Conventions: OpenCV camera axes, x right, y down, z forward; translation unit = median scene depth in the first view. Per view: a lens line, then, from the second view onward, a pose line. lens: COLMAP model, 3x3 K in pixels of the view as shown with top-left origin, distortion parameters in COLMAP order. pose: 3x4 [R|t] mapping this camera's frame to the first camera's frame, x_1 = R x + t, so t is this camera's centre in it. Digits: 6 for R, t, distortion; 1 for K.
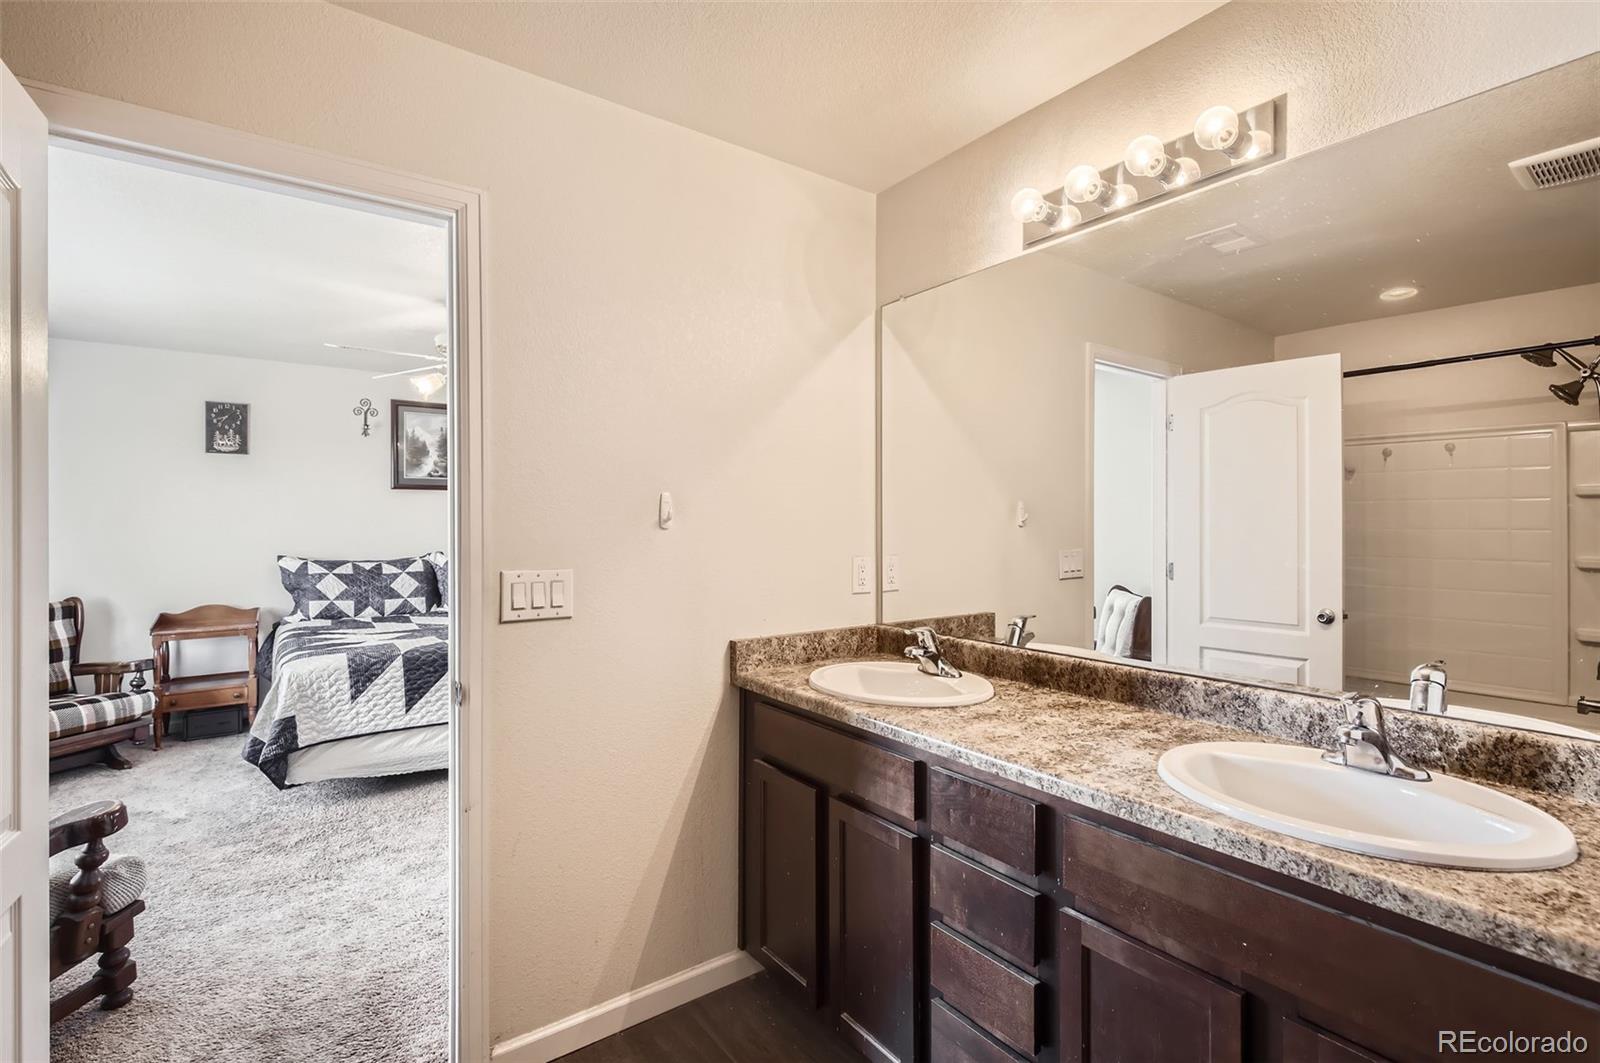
lens RADIAL K [[736.8, 0, 800.0], [0, 736.8, 531.5], [0, 0, 1]] dist [0.000699, 0.000875]
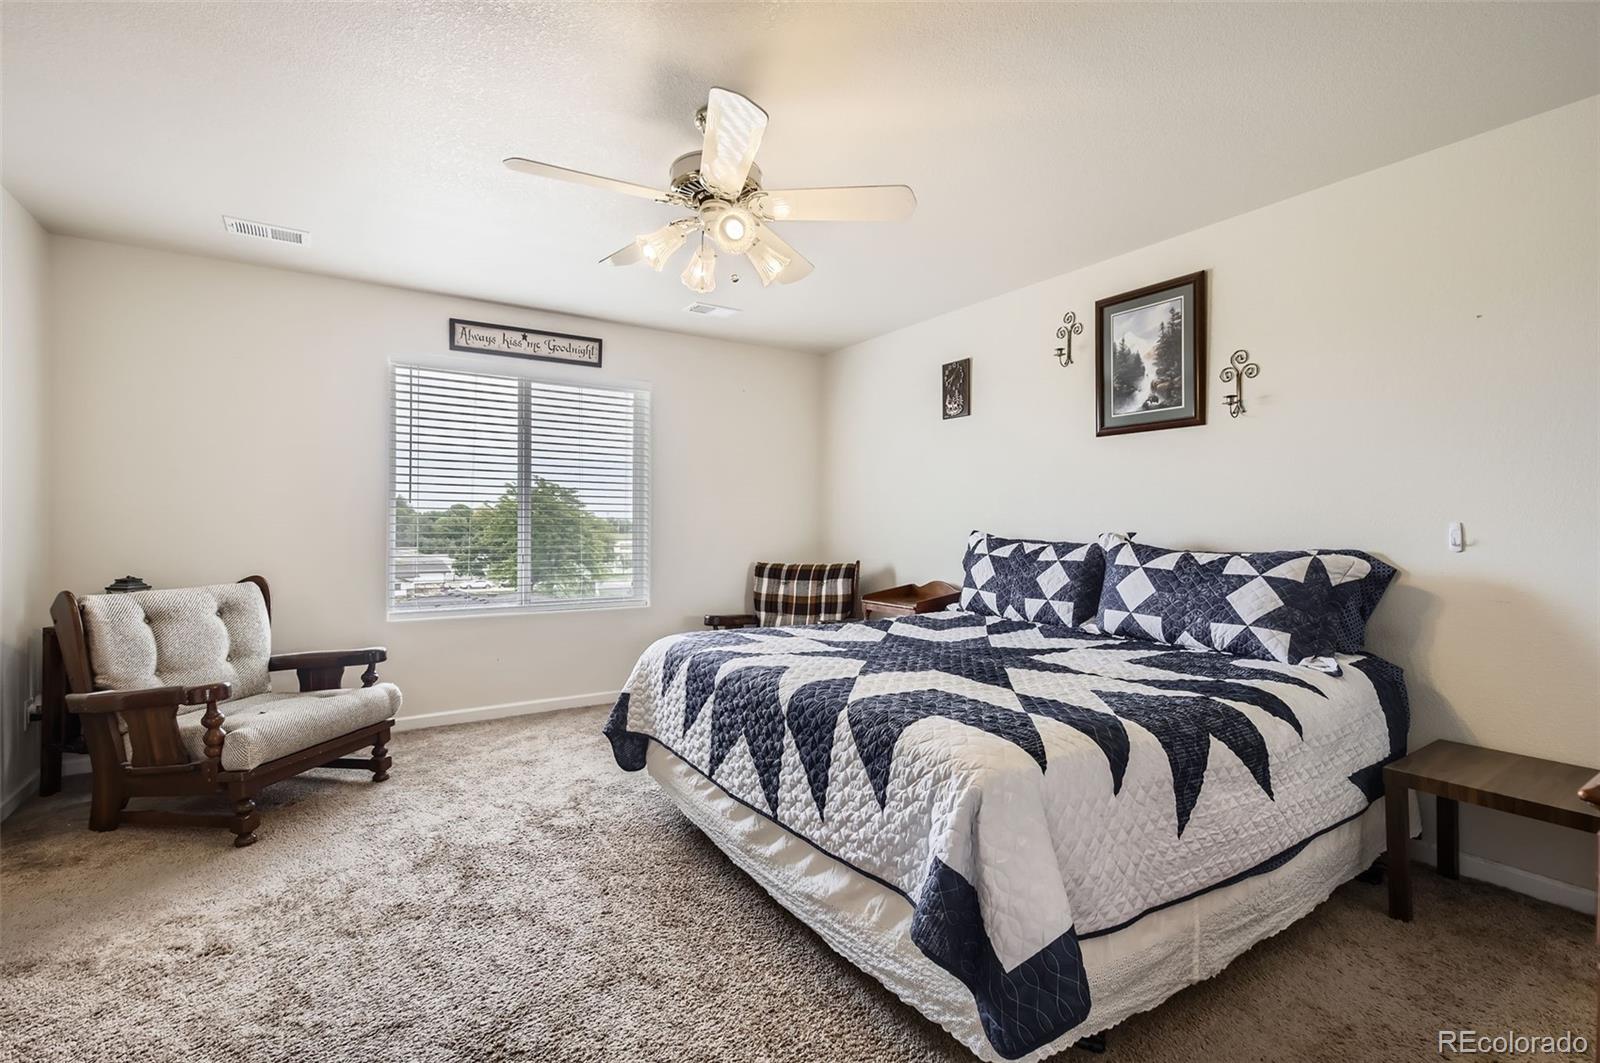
lens RADIAL K [[710.1, 0, 800.0], [0, 710.1, 531.5], [0, 0, 1]] dist [-0.001445, -0.001422]
pose [[-0.039870, 0.009733, -0.999157, 0.109091], [-0.021906, 0.999704, 0.010613, 0.030228], [0.998965, 0.022311, -0.039645, 0.866779]]
